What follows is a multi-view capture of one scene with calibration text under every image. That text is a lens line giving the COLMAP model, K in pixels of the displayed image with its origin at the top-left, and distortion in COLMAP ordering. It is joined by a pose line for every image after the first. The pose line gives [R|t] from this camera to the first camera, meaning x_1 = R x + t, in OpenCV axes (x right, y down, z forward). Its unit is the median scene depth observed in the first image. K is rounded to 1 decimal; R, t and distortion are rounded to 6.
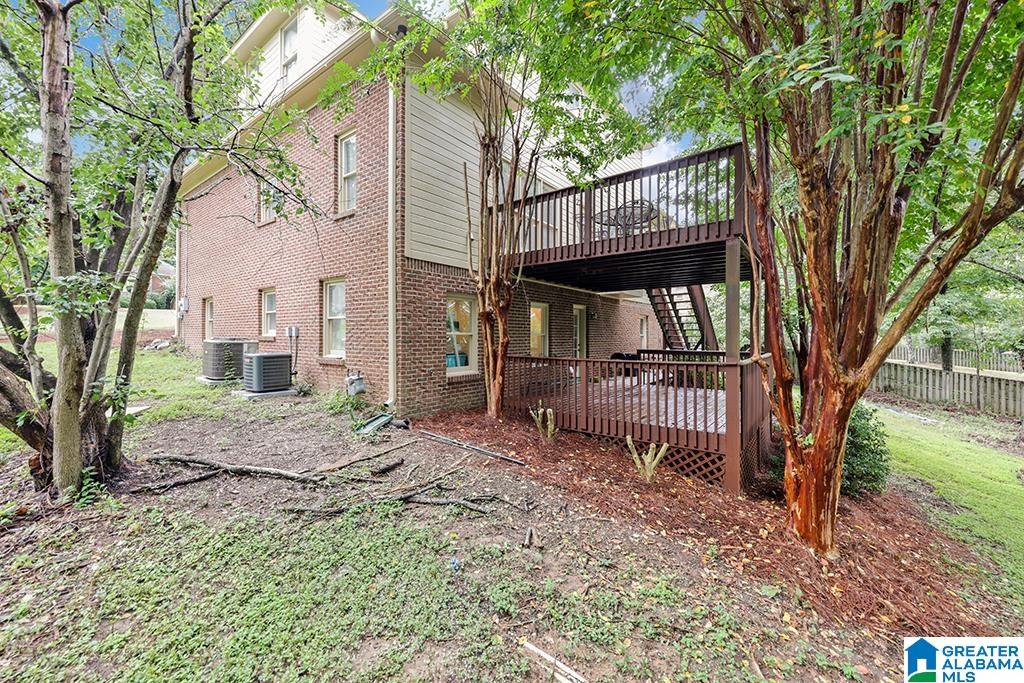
lens RADIAL K [[424.2, 0, 510.3], [0, 424.2, 342.1], [0, 0, 1]] dist [0.000590, 0.000075]
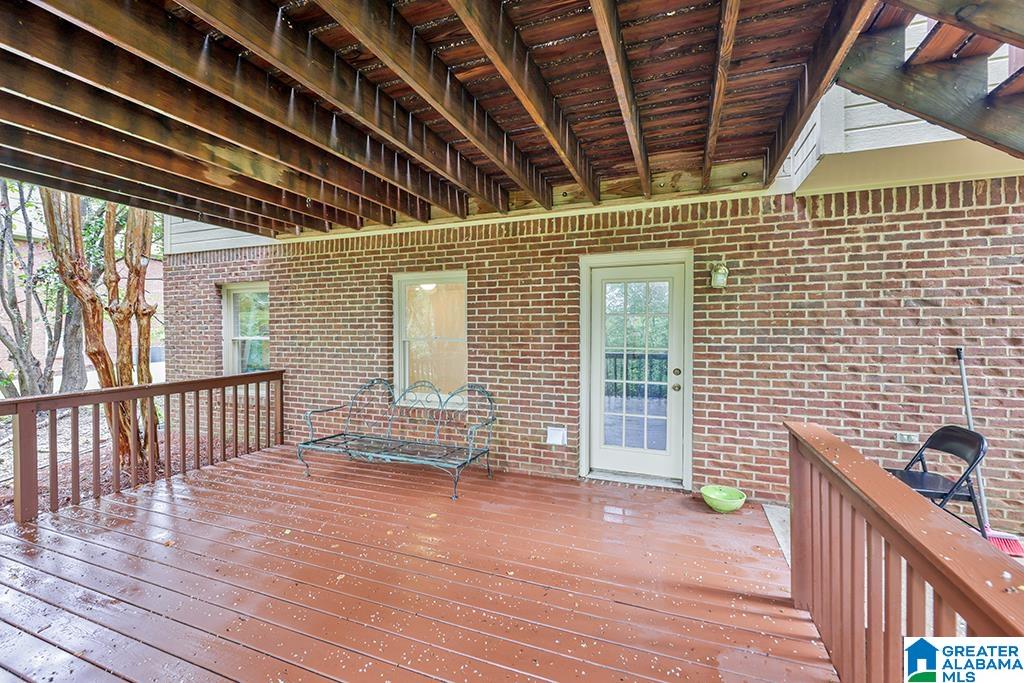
lens RADIAL K [[424.2, 0, 514.6], [0, 424.2, 335.1], [0, 0, 1]] dist [0.000590, 0.000075]
pose [[0.282265, 0.011305, -0.959270, 0.807819], [0.003983, 0.999908, 0.012956, -0.035366], [0.959328, -0.007478, 0.282194, 1.397830]]
